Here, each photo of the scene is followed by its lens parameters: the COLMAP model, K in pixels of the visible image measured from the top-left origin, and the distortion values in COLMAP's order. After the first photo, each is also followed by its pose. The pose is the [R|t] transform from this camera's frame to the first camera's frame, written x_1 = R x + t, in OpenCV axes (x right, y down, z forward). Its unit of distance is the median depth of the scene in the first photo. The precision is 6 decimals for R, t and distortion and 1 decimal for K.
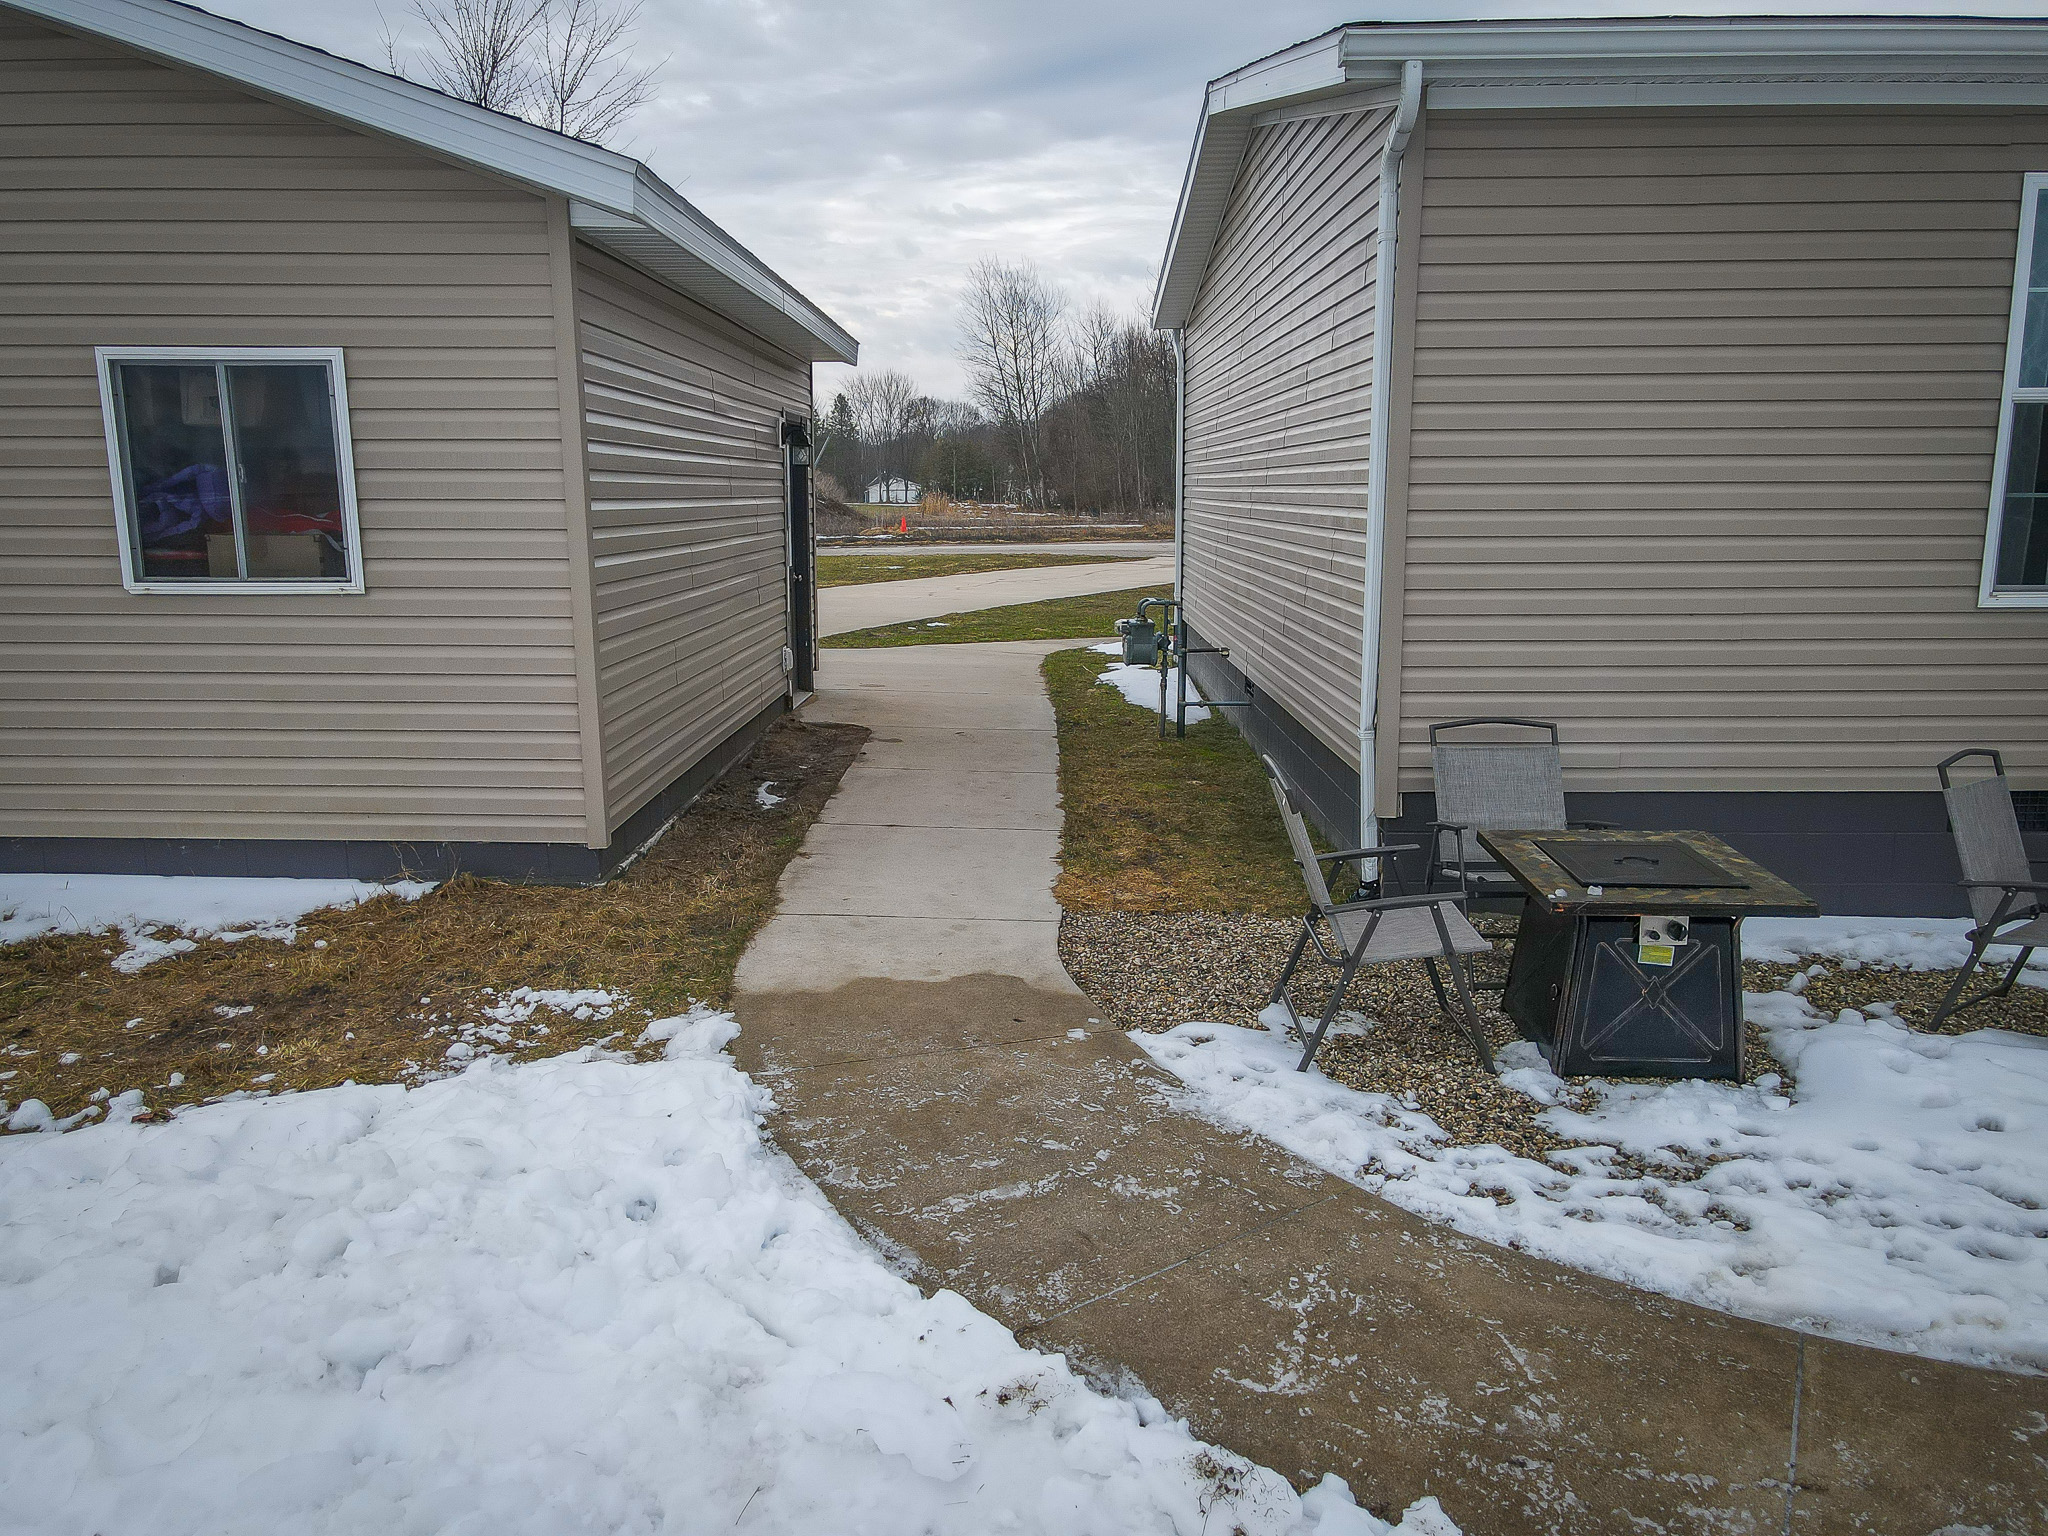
lens RADIAL K [[1491.7, 0, 1005.5], [0, 1491.7, 763.8], [0, 0, 1]] dist [0.008359, 0.013075]
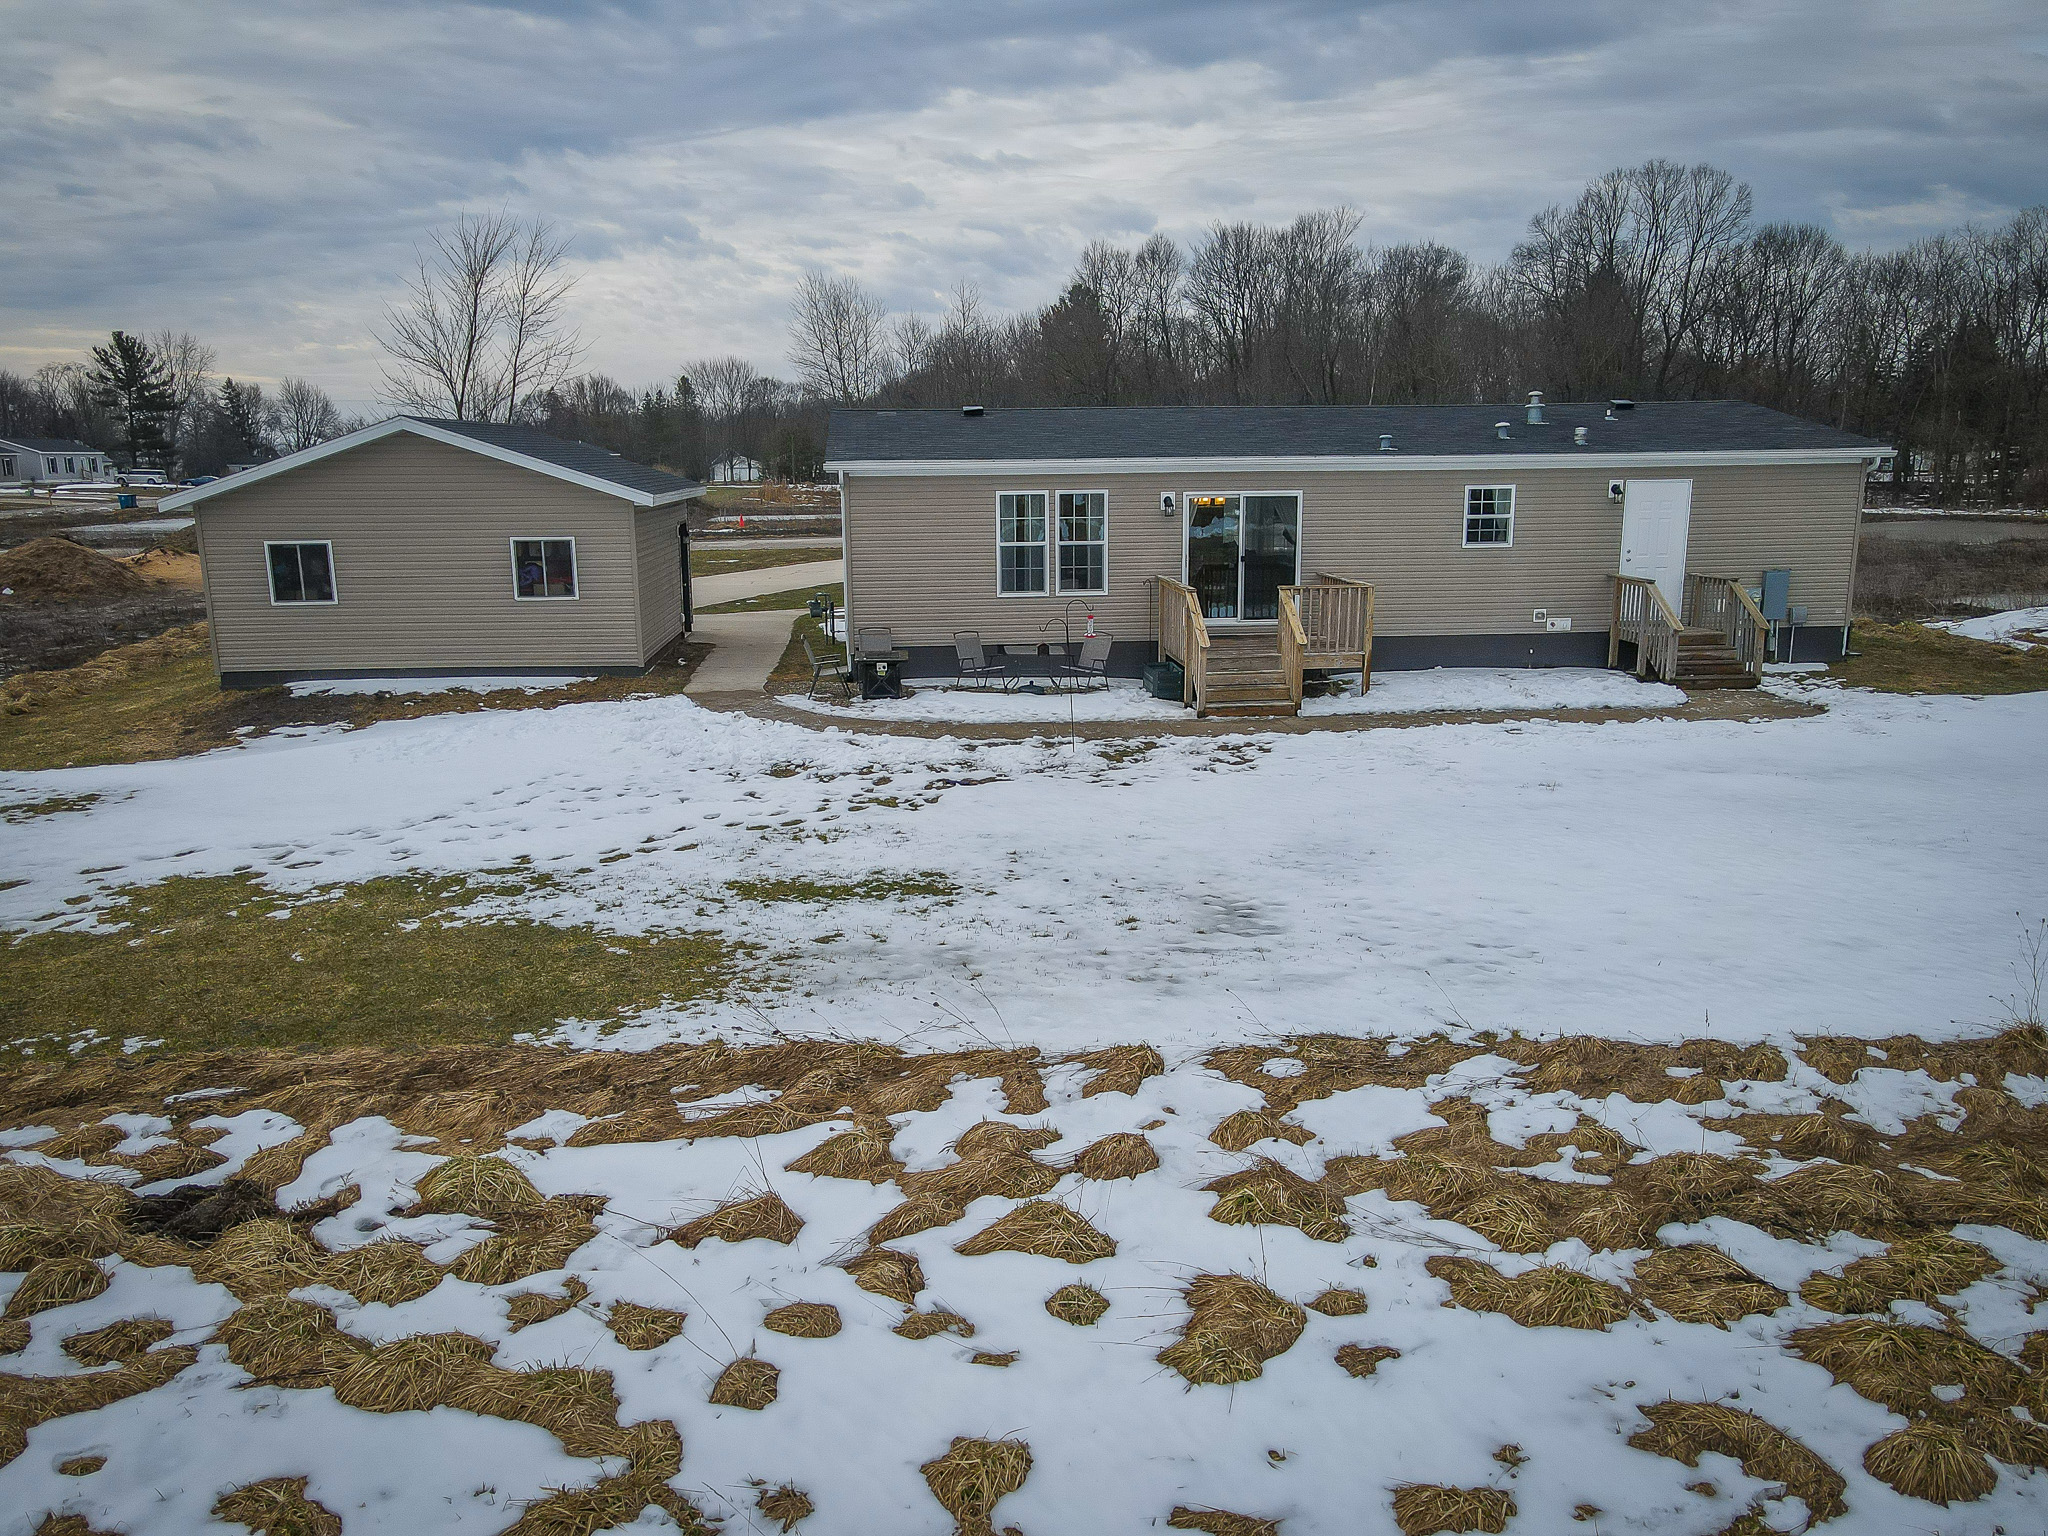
lens RADIAL K [[1491.7, 0, 997.5], [0, 1491.7, 749.3], [0, 0, 1]] dist [0.008359, 0.013075]
pose [[0.995473, -0.024916, 0.091716, 0.151565], [0.023872, 0.999637, 0.012464, 0.135721], [-0.091994, -0.010219, 0.995707, -1.596711]]
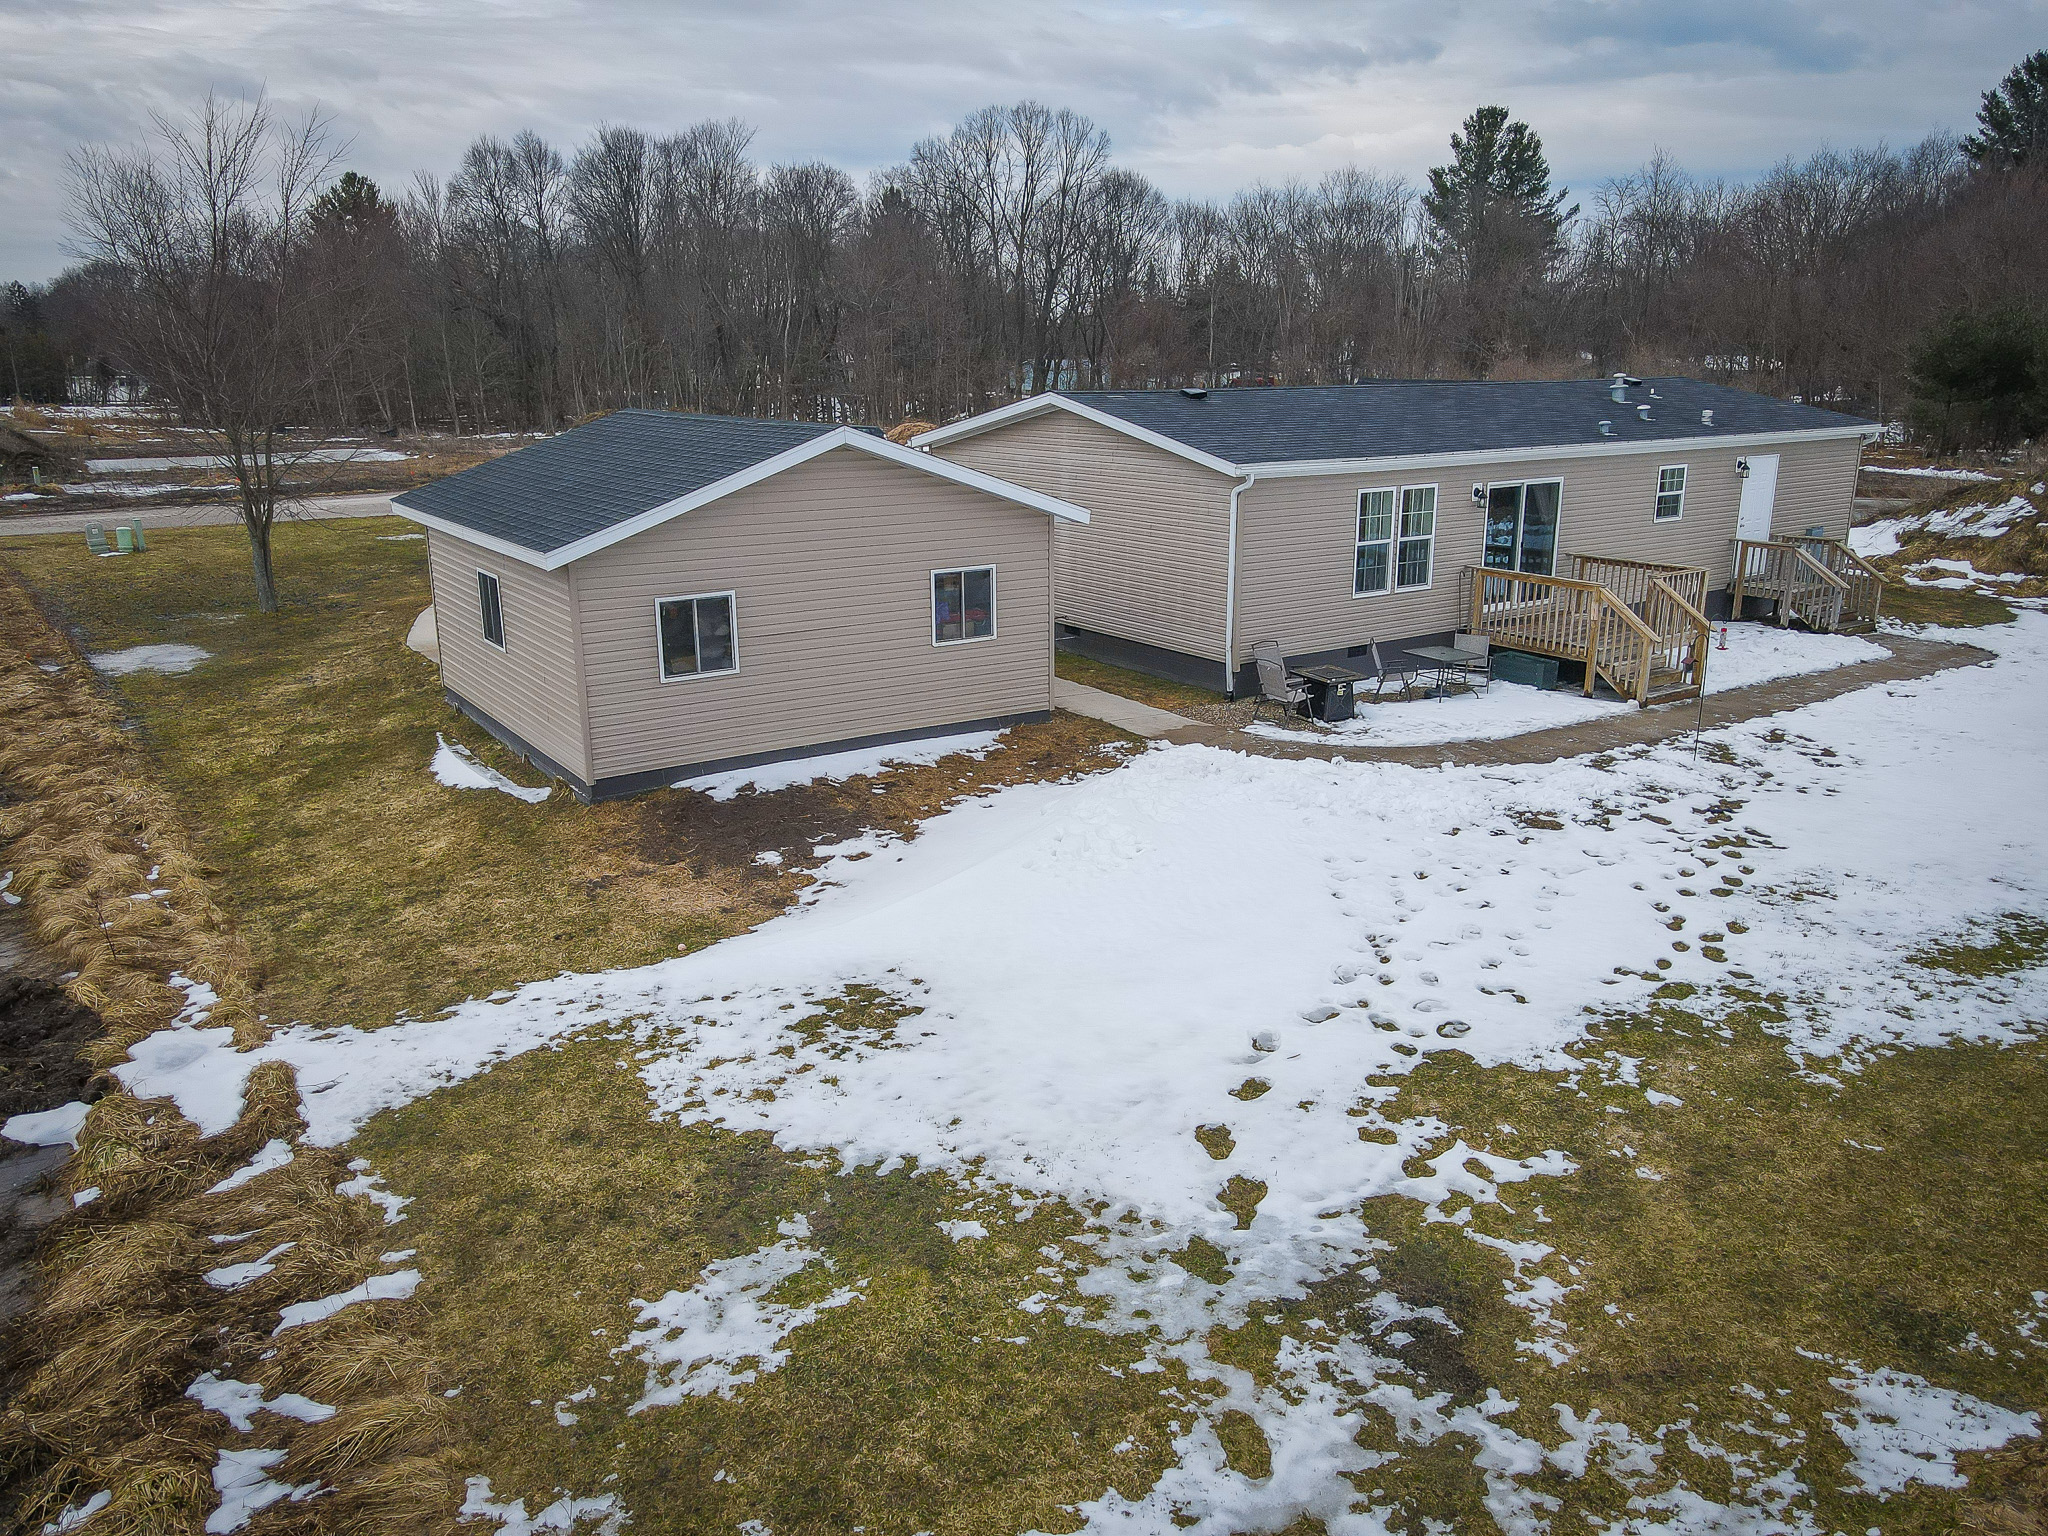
lens RADIAL K [[1491.7, 0, 996.5], [0, 1491.7, 769.0], [0, 0, 1]] dist [0.008359, 0.013075]
pose [[0.825161, -0.152023, 0.544058, -1.220718], [0.104910, 0.987594, 0.116844, -0.117444], [-0.555071, -0.039338, 0.830872, -0.913489]]
